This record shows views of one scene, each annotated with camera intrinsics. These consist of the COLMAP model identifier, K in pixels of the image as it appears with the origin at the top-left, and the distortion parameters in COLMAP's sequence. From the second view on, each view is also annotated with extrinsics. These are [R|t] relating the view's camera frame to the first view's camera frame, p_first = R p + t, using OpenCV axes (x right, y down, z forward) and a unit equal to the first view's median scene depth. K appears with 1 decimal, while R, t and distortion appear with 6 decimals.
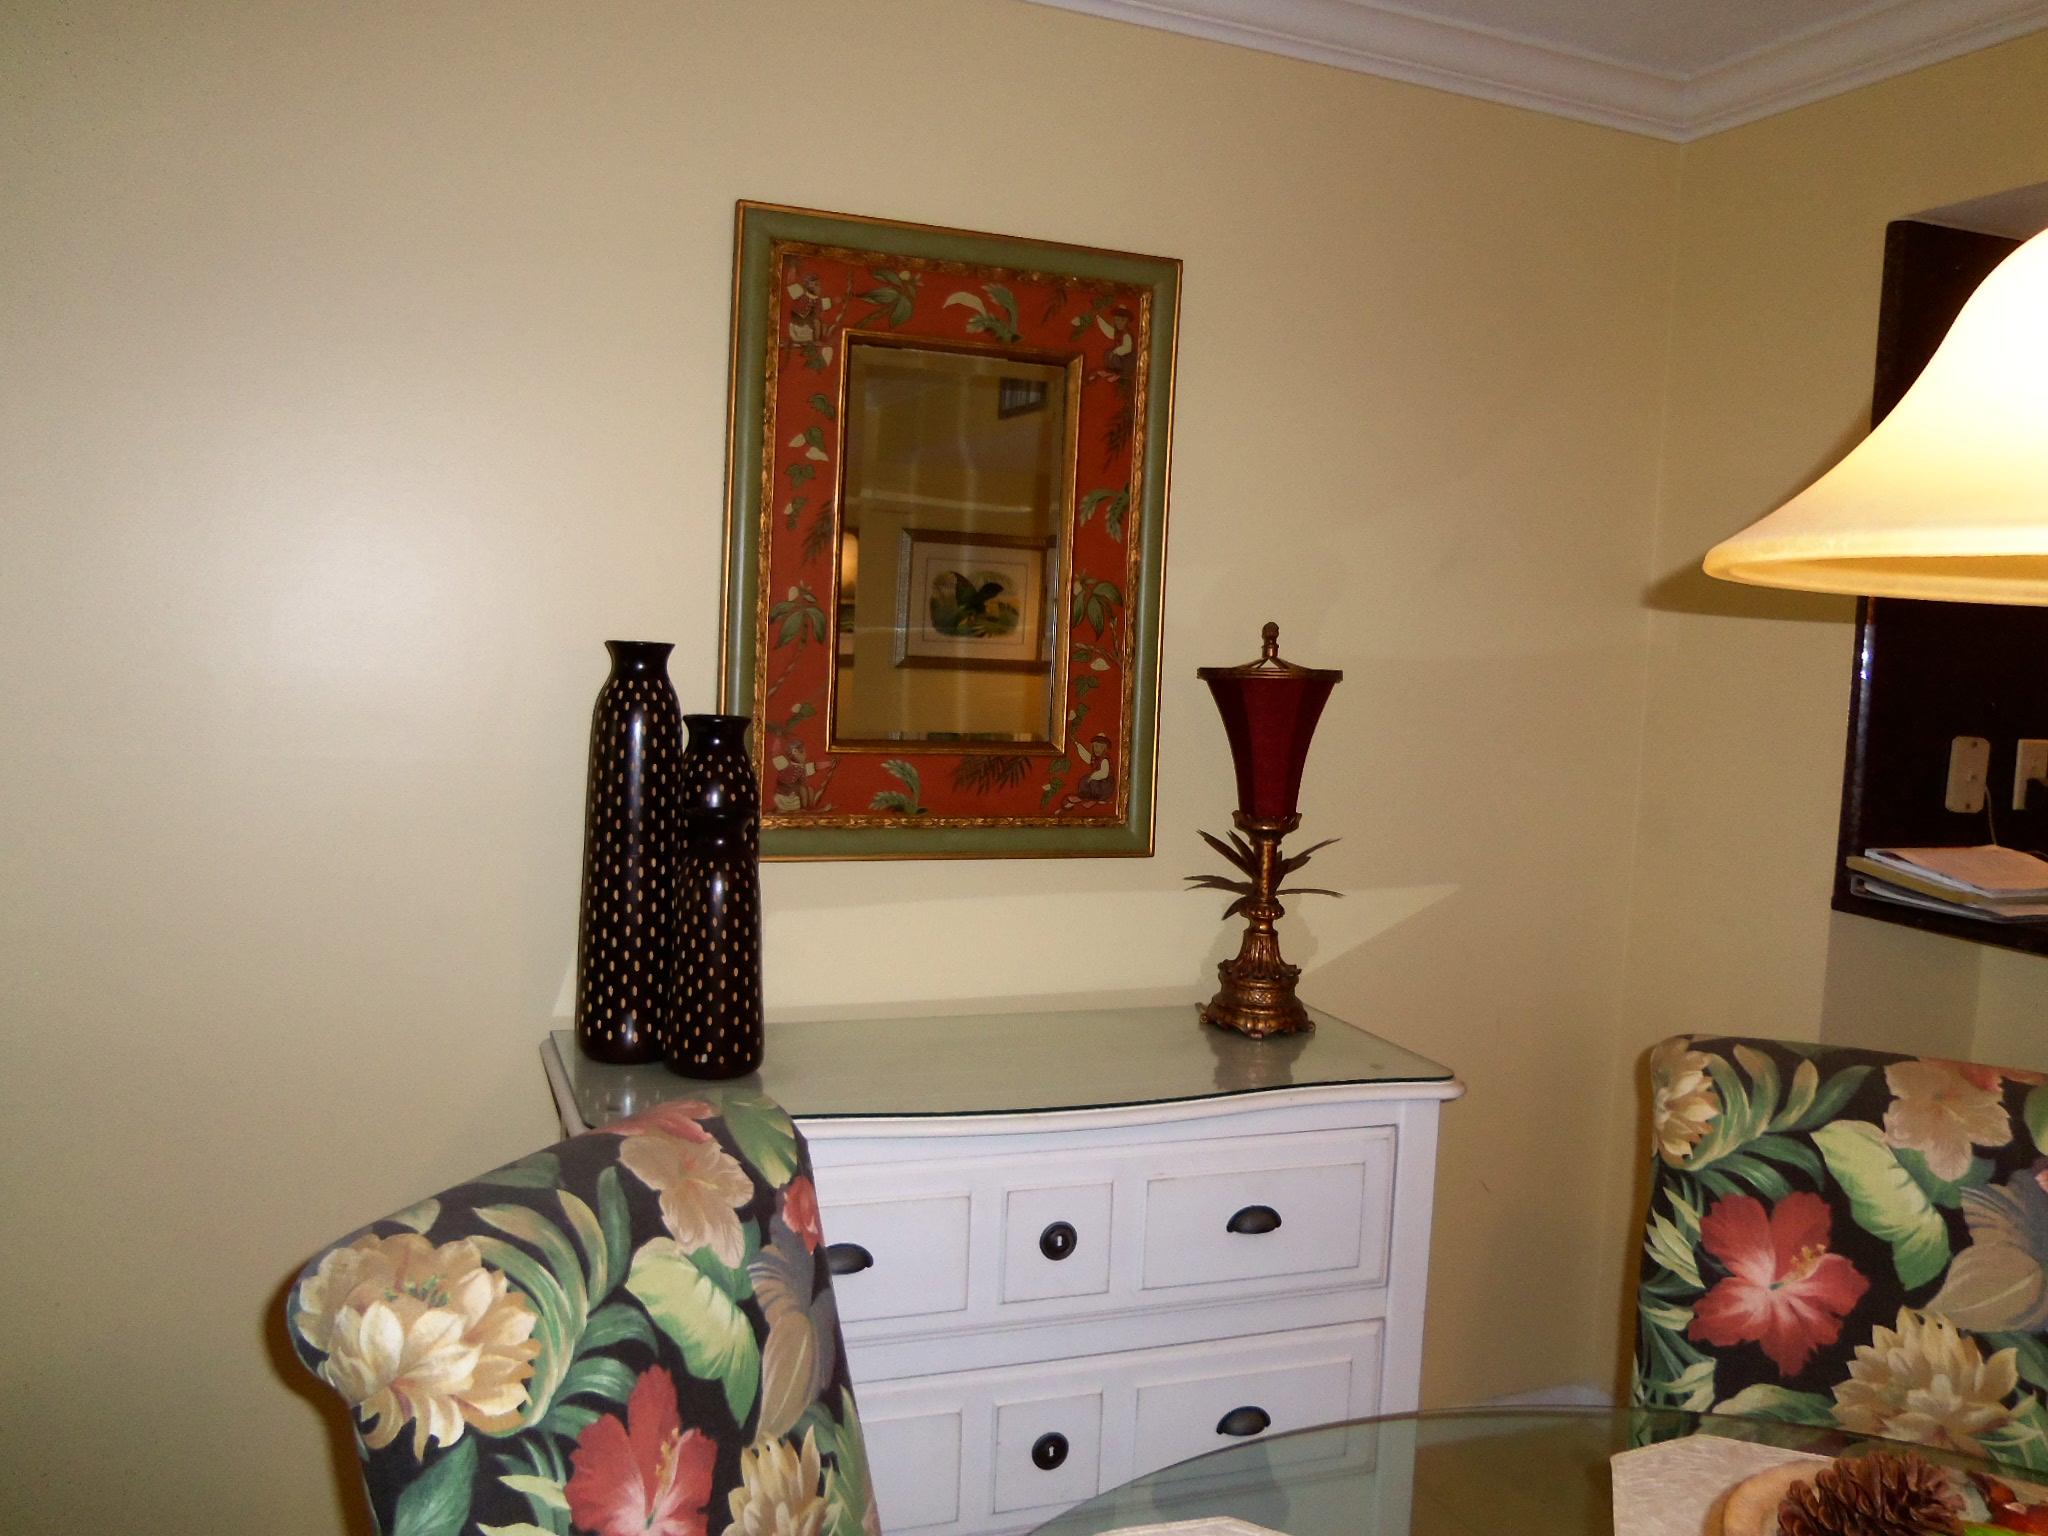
lens RADIAL K [[1672.5, 0, 1018.3], [0, 1672.5, 767.1], [0, 0, 1]] dist [-0.067675, 0.043333]
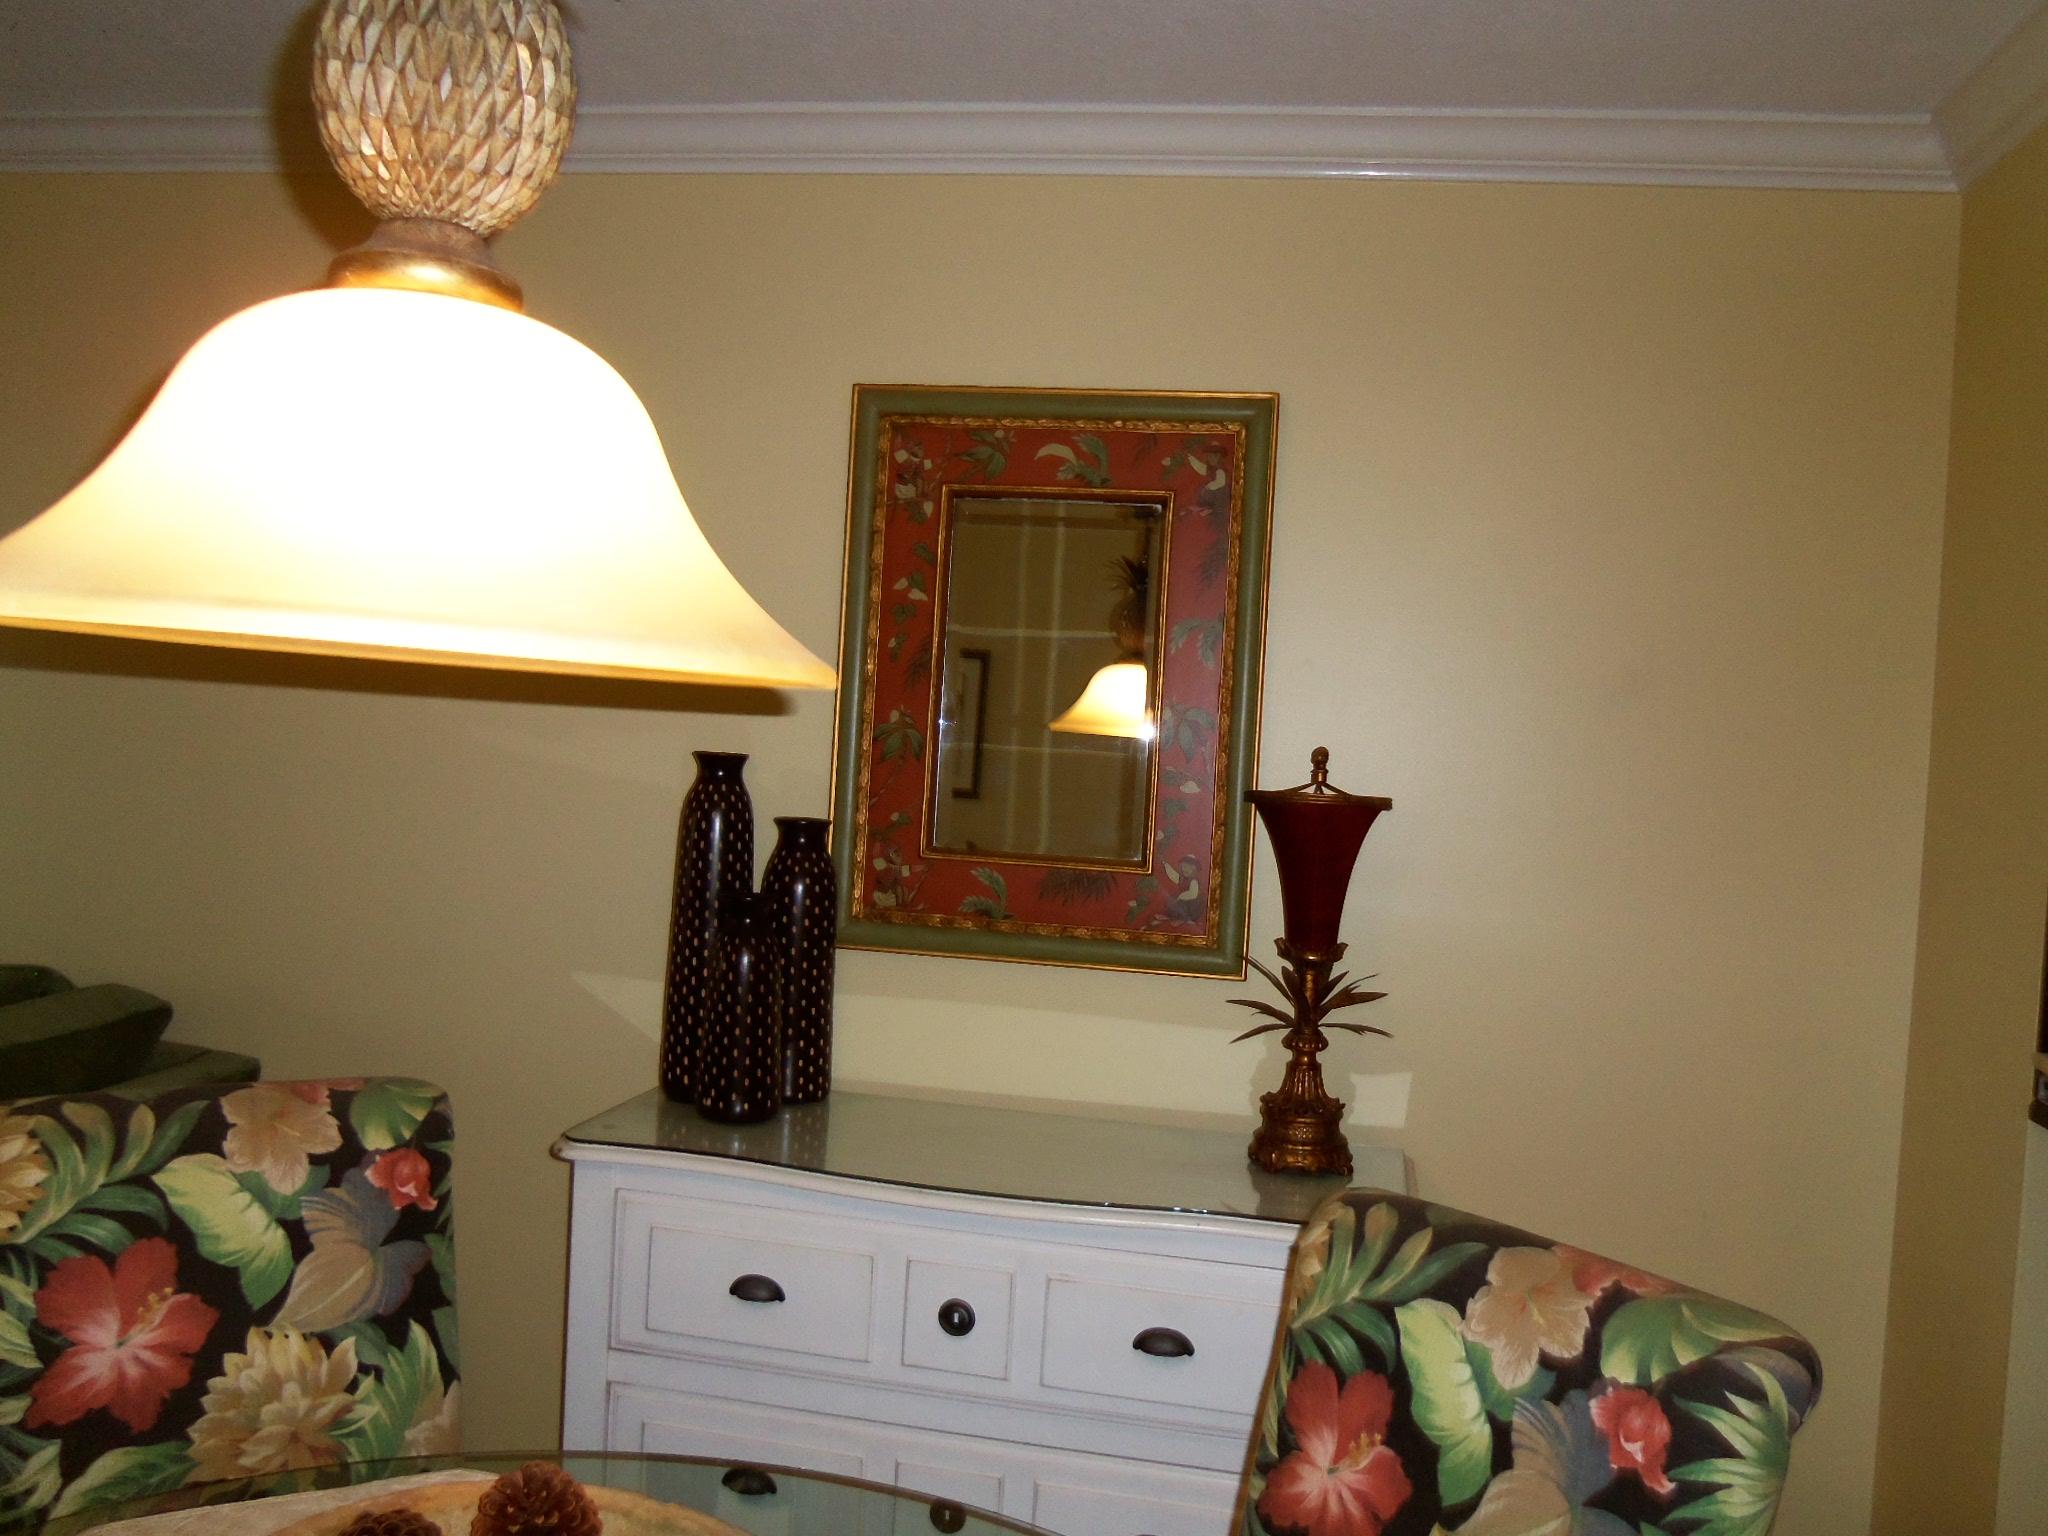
lens RADIAL K [[1672.5, 0, 1018.3], [0, 1672.5, 767.1], [0, 0, 1]] dist [-0.067675, 0.043333]
pose [[0.847058, 0.016987, -0.531228, 0.566110], [-0.065475, 0.995211, -0.072578, 0.008421], [0.527452, 0.096260, 0.844114, 0.084206]]
